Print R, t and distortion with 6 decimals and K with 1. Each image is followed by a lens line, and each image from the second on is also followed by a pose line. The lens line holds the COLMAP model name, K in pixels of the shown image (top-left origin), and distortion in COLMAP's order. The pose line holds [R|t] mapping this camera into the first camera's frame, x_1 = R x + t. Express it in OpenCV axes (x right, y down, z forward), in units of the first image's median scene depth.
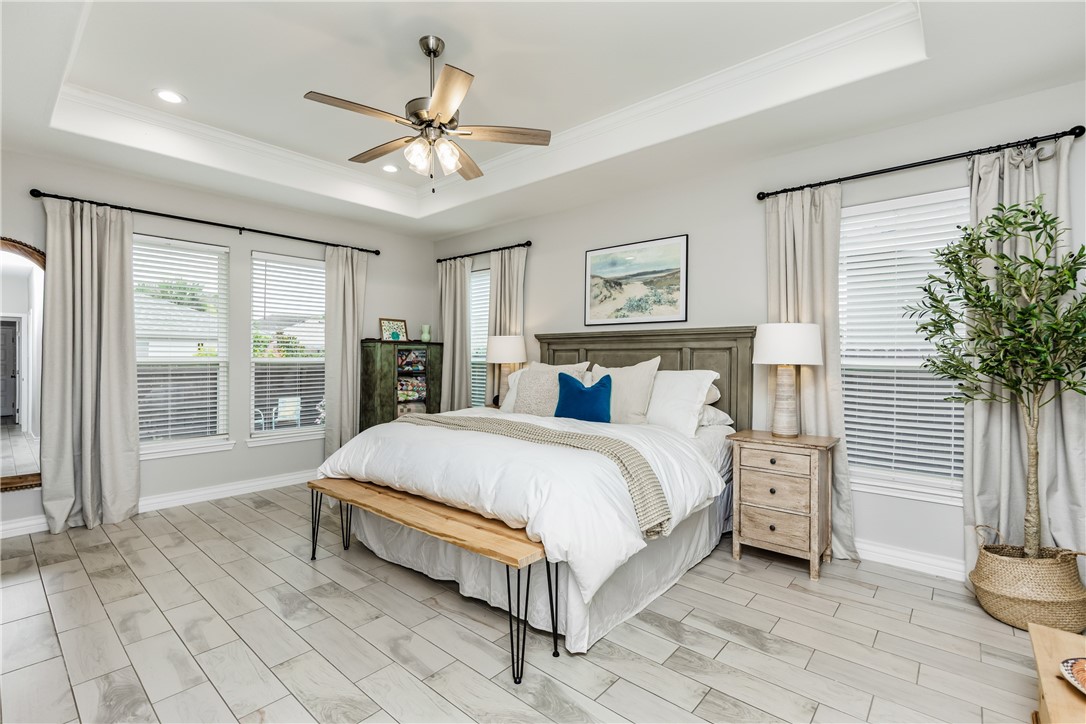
lens RADIAL K [[495.7, 0, 543.2], [0, 495.7, 359.3], [0, 0, 1]] dist [-0.003010, -0.000141]
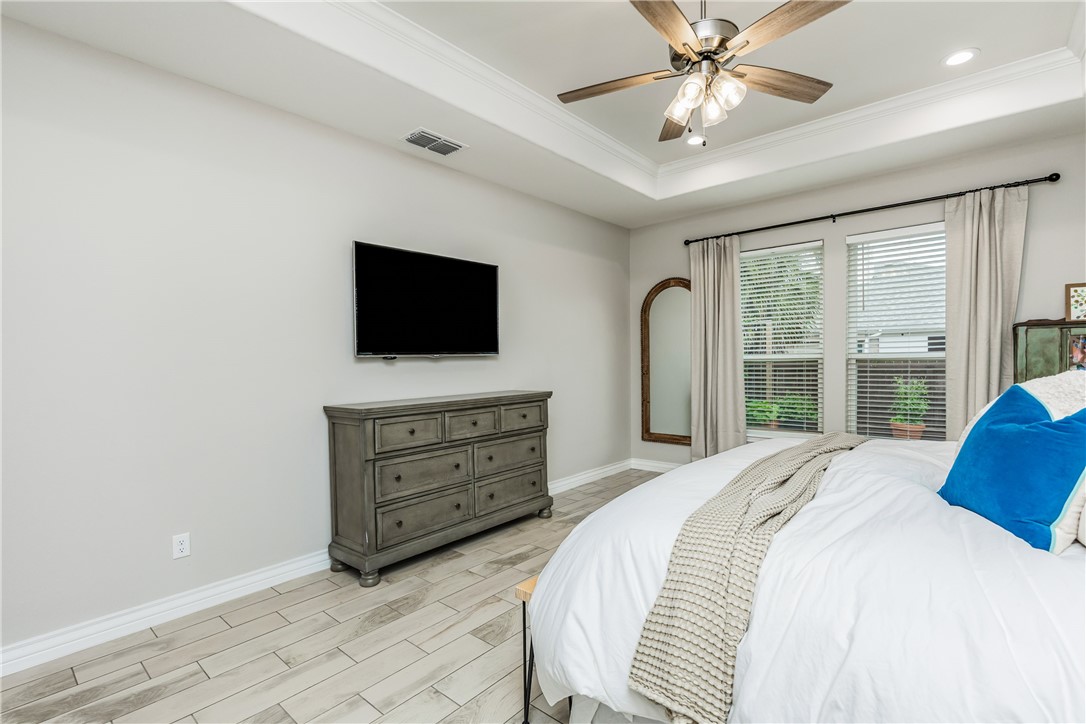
lens RADIAL K [[527.9, 0, 544.1], [0, 527.9, 364.6], [0, 0, 1]] dist [0.027036, 0.000380]
pose [[0.002764, 0.009122, -0.999955, 0.354490], [0.012403, 0.999881, 0.009155, 0.000545], [0.999919, -0.012428, 0.002651, 0.396197]]
